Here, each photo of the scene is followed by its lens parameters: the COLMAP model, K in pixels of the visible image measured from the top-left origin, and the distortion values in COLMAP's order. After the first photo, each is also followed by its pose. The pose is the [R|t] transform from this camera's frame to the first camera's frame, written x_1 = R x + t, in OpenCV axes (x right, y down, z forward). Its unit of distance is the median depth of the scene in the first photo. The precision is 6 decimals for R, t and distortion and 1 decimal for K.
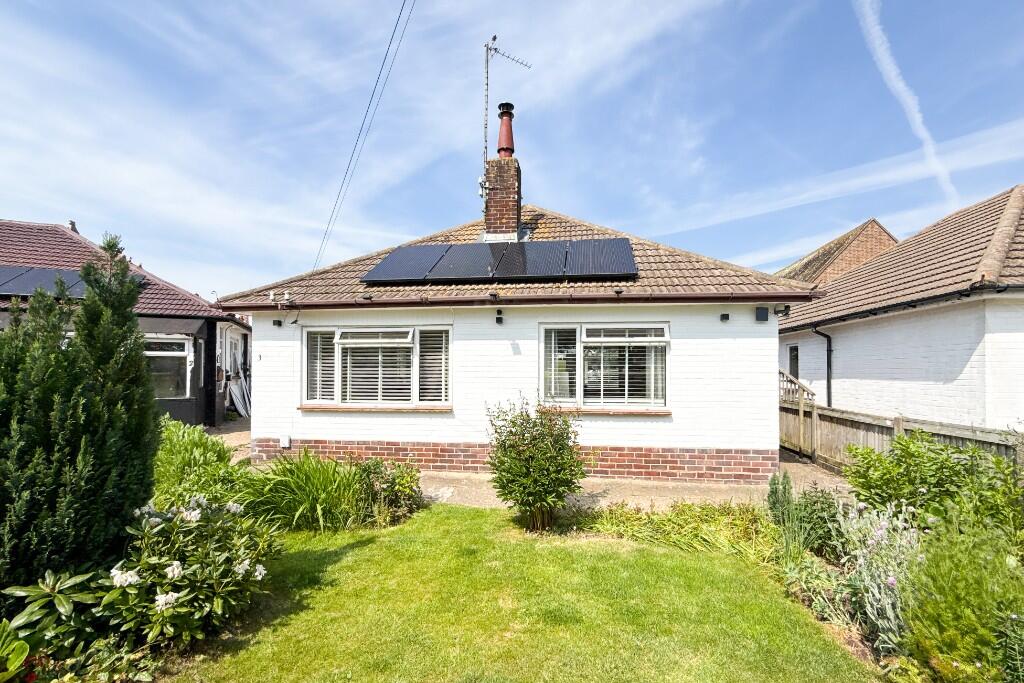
lens RADIAL K [[432.9, 0, 508.4], [0, 432.9, 350.8], [0, 0, 1]] dist [-0.002561, -0.000528]
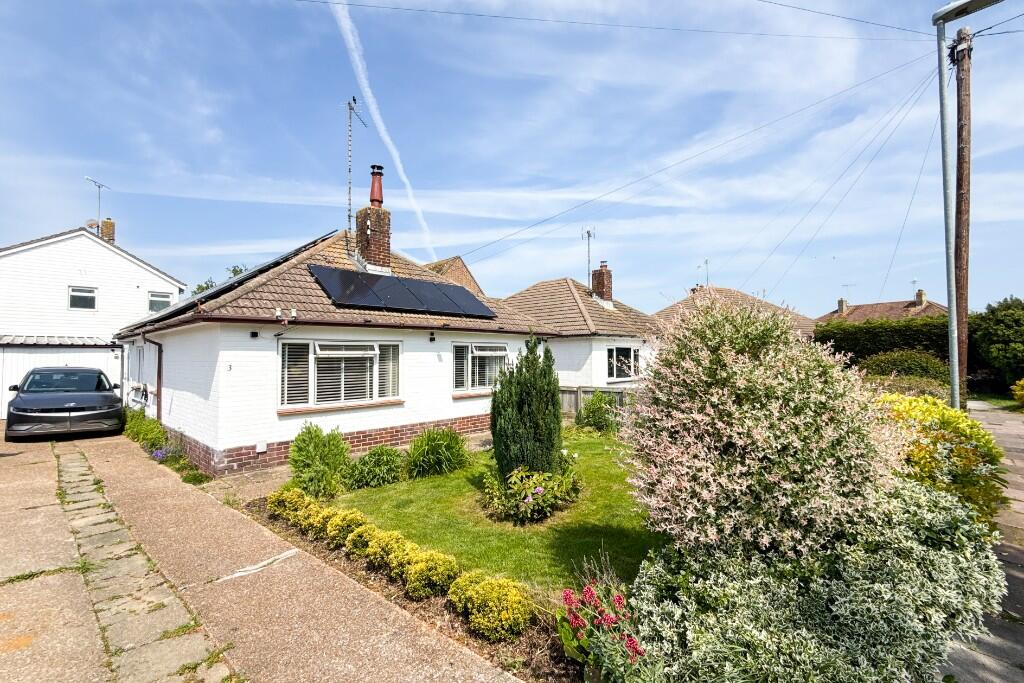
lens RADIAL K [[432.9, 0, 508.4], [0, 432.9, 350.8], [0, 0, 1]] dist [-0.002561, -0.000528]
pose [[0.603429, 0.006572, 0.797390, -1.032022], [-0.012189, 0.999925, 0.000983, -0.034555], [-0.797324, -0.010312, 0.603464, -0.121961]]
